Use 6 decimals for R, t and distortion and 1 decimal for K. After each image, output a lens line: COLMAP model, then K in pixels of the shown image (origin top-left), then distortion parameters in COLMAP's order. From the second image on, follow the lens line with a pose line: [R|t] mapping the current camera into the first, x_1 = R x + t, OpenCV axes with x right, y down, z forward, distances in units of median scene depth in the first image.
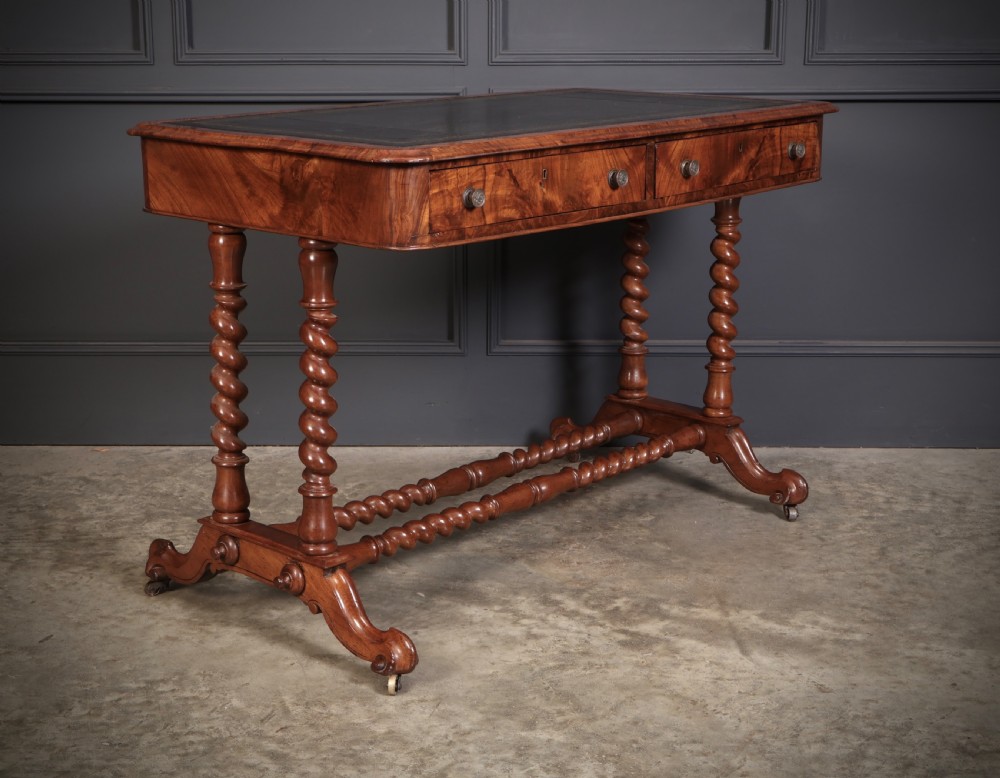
lens RADIAL K [[1407.4, 0, 448.3], [0, 1407.4, 444.7], [0, 0, 1]] dist [0.025123, 0.000000]
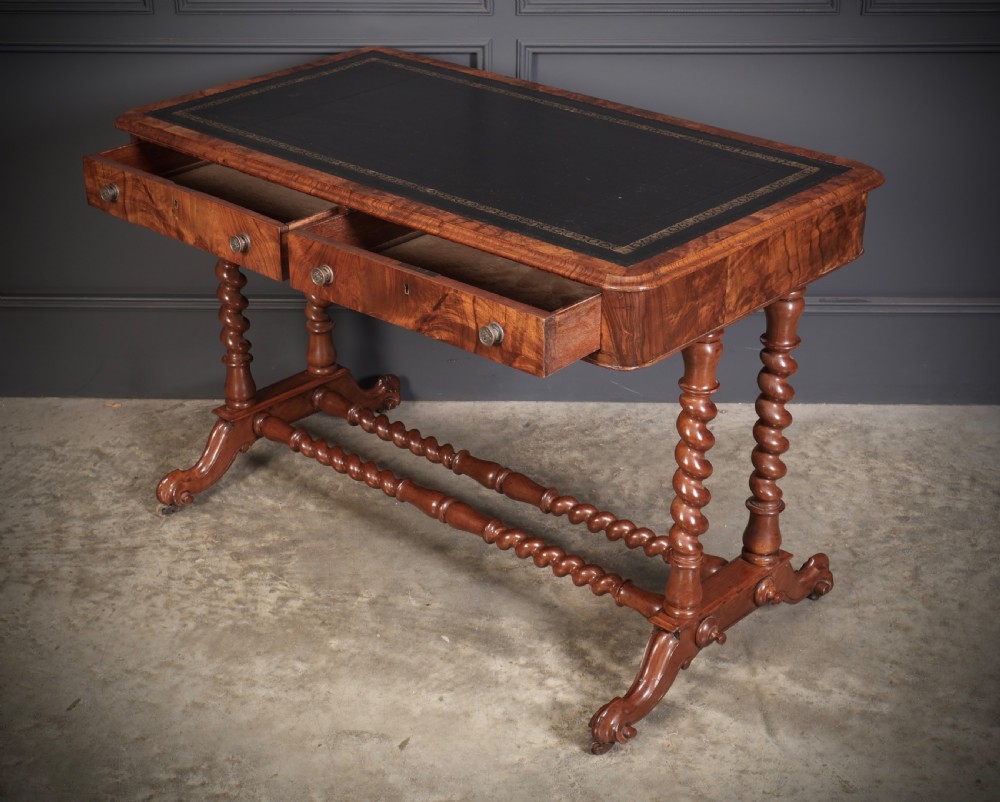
lens RADIAL K [[1475.6, 0, 441.6], [0, 1475.6, 429.1], [0, 0, 1]] dist [0.021191, 0.000000]
pose [[0.999880, -0.000112, -0.015505, -0.006192], [0.002938, 0.983231, 0.182339, -0.231890], [0.015225, -0.182363, 0.983113, 0.003646]]
